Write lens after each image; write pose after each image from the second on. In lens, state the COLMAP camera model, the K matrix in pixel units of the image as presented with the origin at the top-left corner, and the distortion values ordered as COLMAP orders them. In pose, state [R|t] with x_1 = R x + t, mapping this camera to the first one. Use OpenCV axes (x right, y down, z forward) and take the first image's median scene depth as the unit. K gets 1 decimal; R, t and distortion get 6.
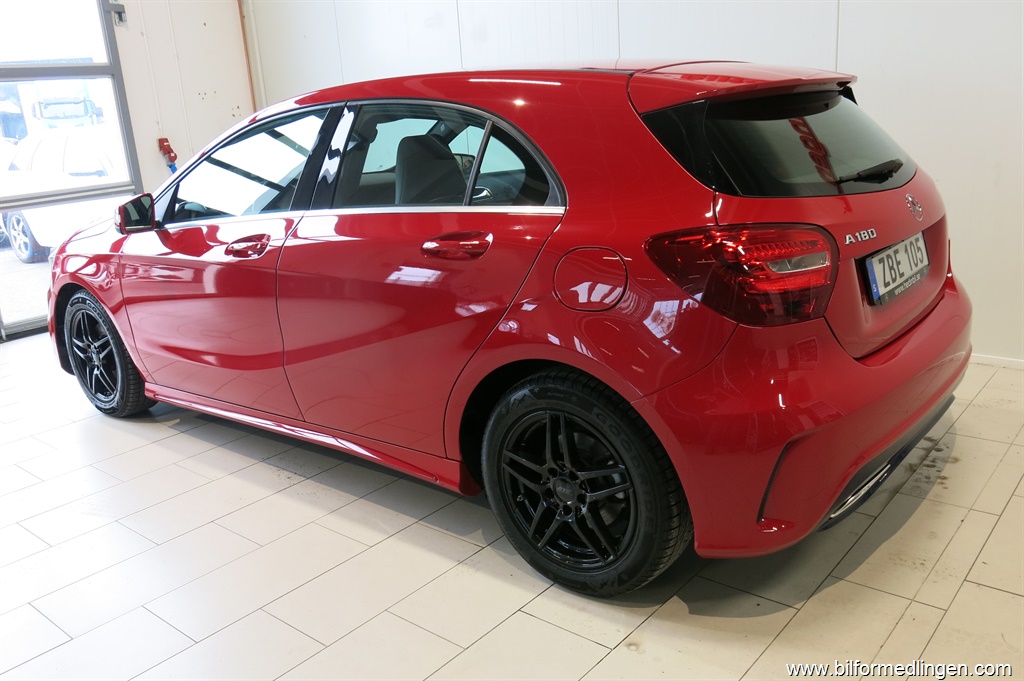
lens RADIAL K [[864.5, 0, 512.0], [0, 864.5, 340.5], [0, 0, 1]] dist [-0.000684, -0.000550]
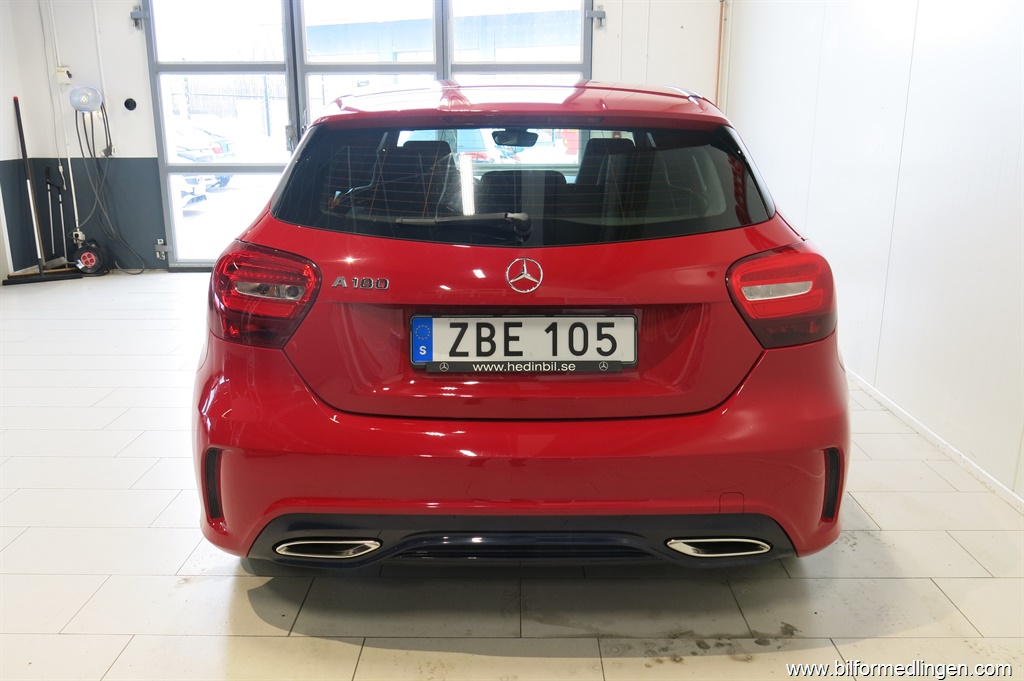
lens RADIAL K [[854.9, 0, 512.0], [0, 854.9, 340.5], [0, 0, 1]] dist [0.003922, 0.001873]
pose [[0.644082, 0.265361, -0.717455, 0.975868], [-0.258811, 0.958185, 0.122056, -0.176796], [0.719844, 0.107072, 0.685828, 0.414966]]
